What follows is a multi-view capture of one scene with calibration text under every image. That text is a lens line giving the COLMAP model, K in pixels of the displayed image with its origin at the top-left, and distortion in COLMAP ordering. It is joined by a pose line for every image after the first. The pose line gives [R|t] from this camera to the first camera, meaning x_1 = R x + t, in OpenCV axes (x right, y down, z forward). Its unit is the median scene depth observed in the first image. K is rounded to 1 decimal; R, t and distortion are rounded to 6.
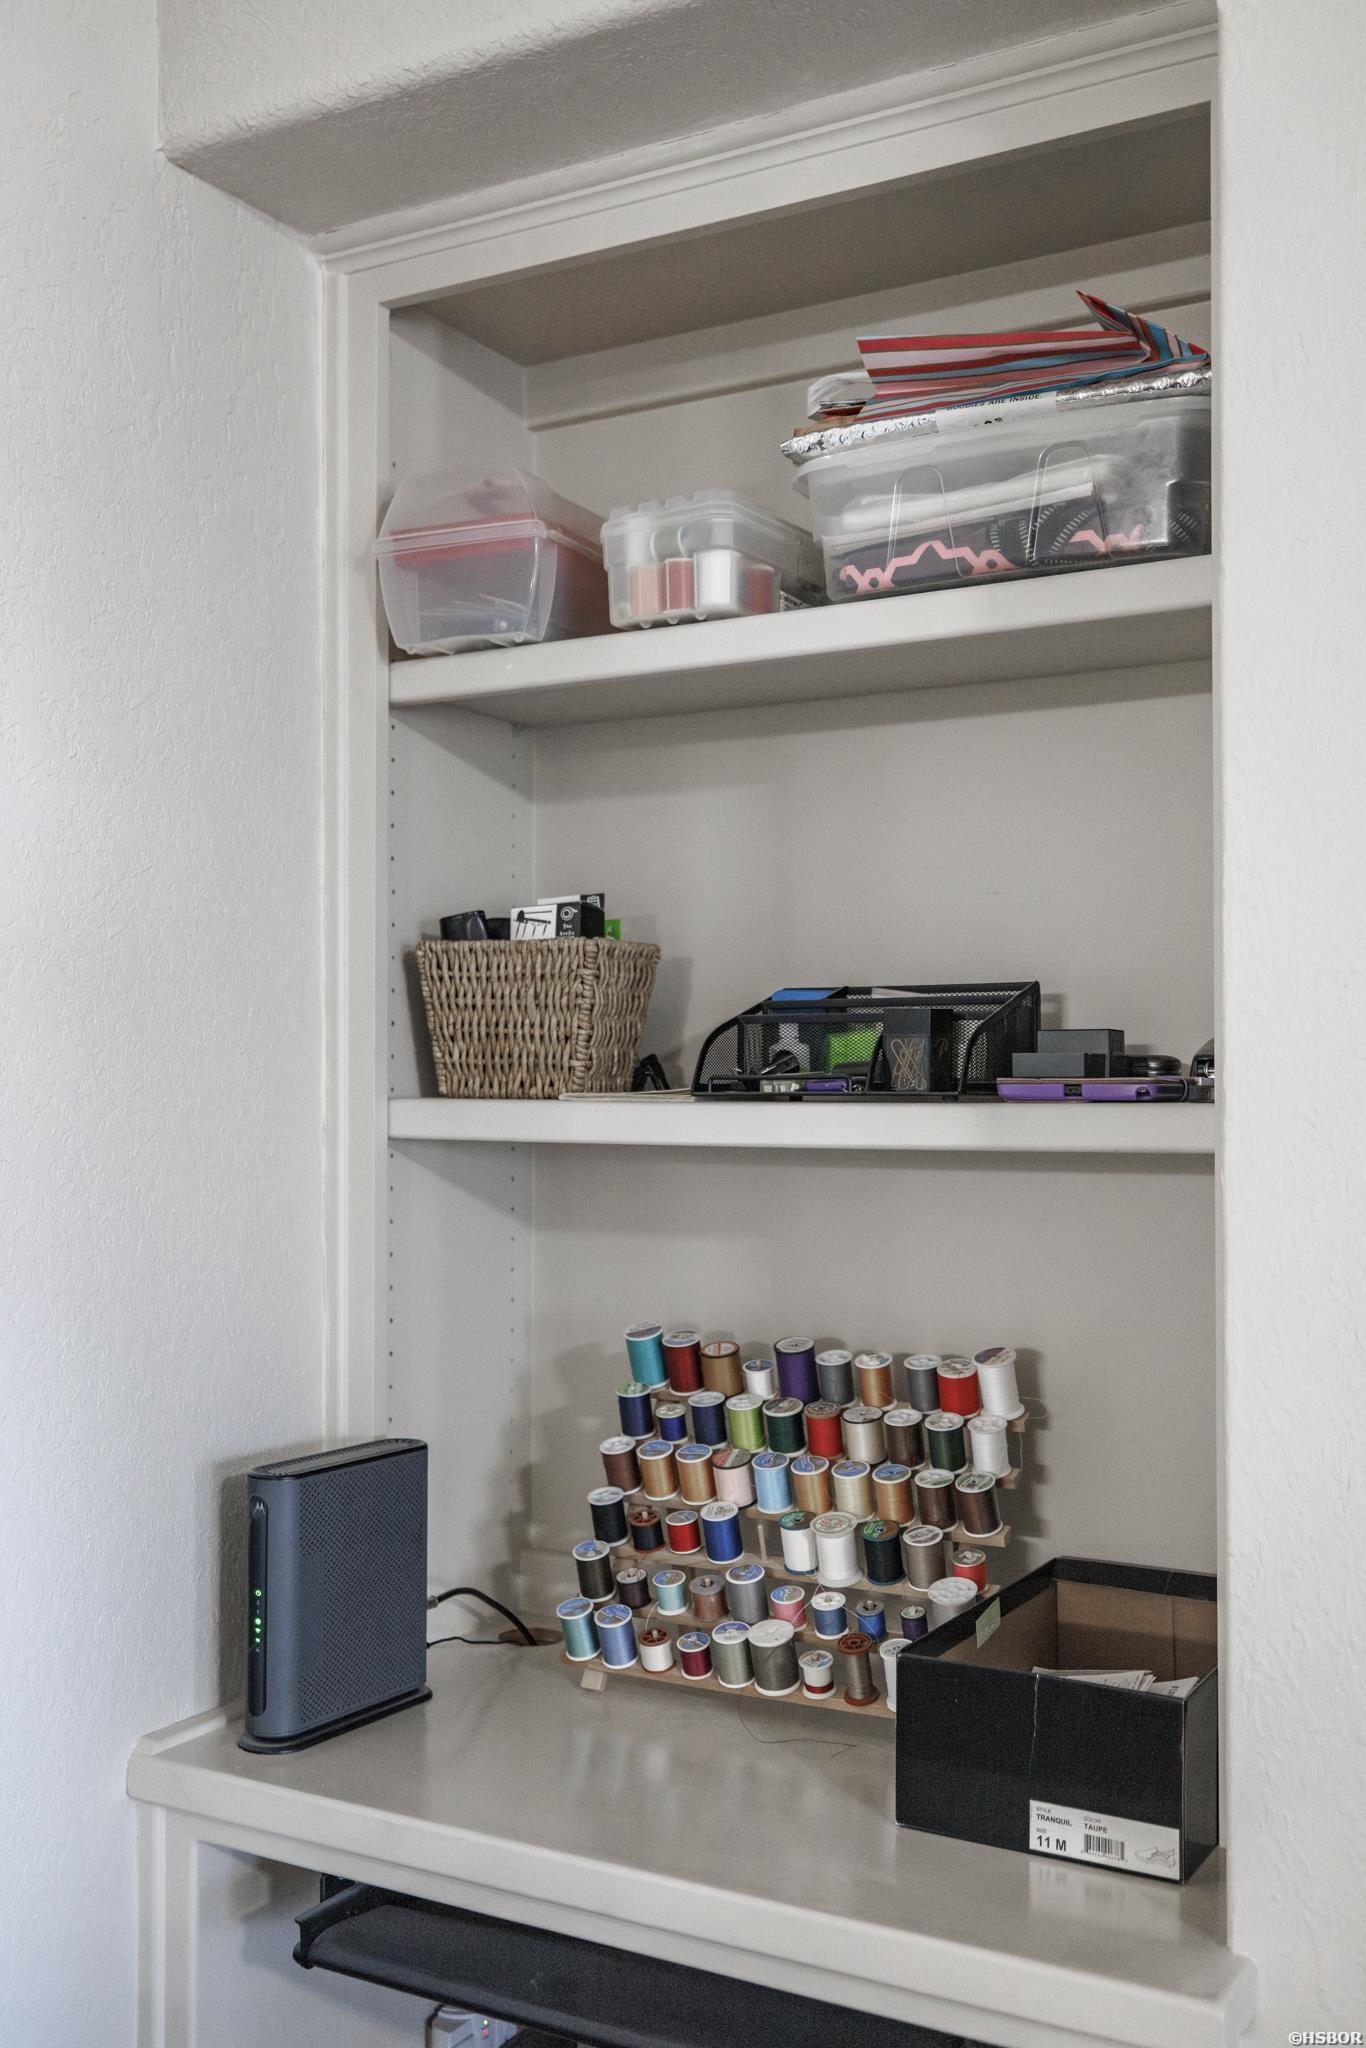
lens RADIAL K [[2056.1, 0, 684.2], [0, 2056.1, 1030.2], [0, 0, 1]] dist [0.003608, 0.000000]
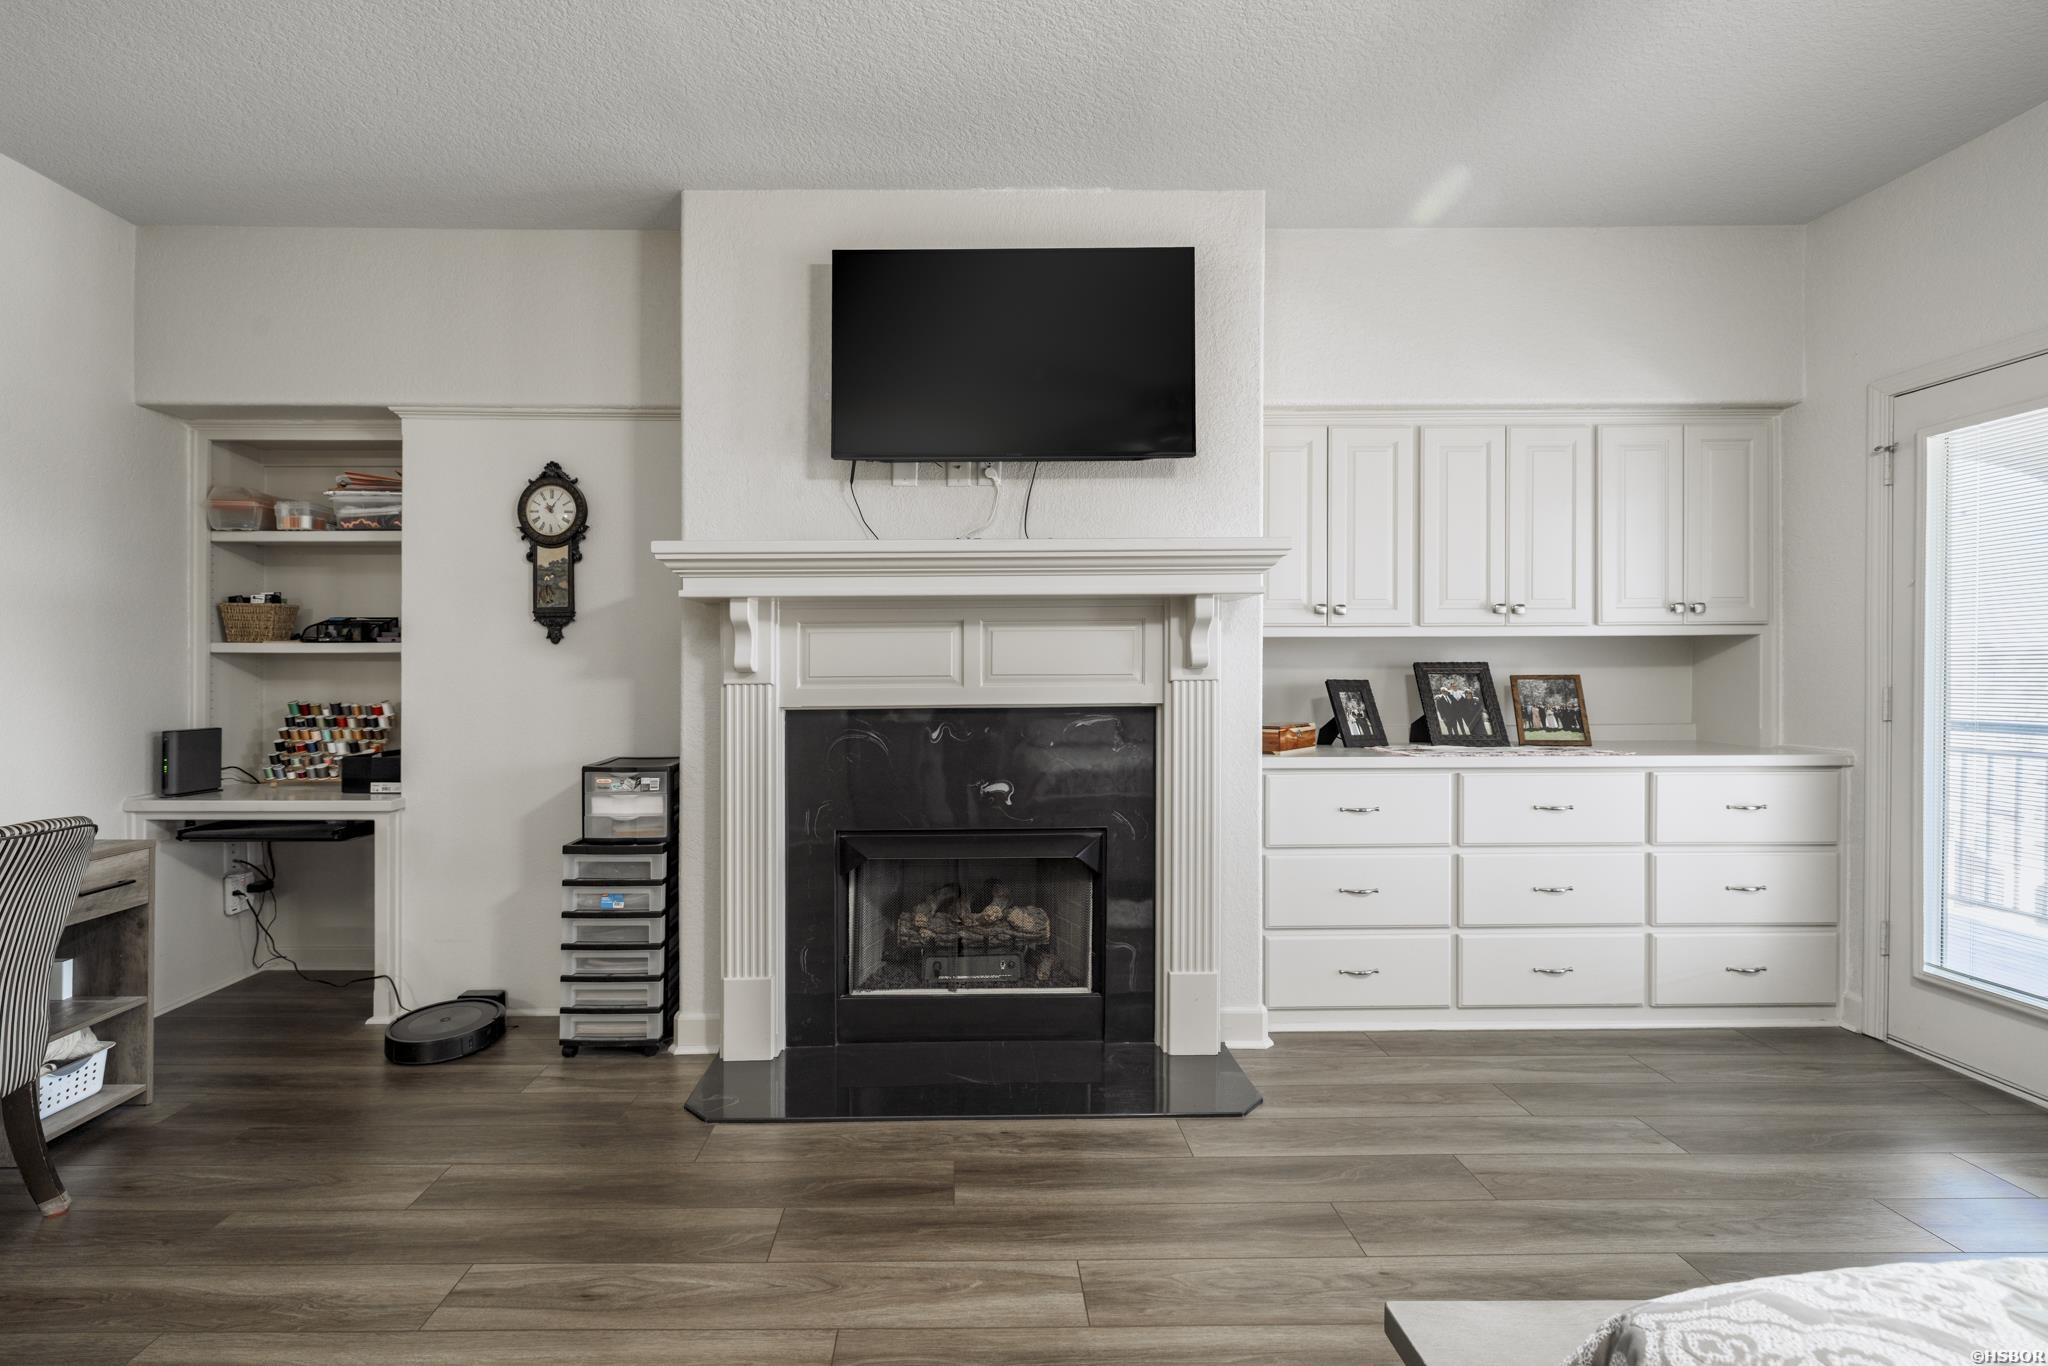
lens RADIAL K [[878.9, 0, 1020.8], [0, 878.9, 668.5], [0, 0, 1]] dist [-0.019143, -0.001021]
pose [[0.849329, 0.004215, 0.527848, 0.317273], [-0.013402, 0.999818, 0.013579, 0.042500], [-0.527694, -0.018608, 0.849231, -1.284613]]
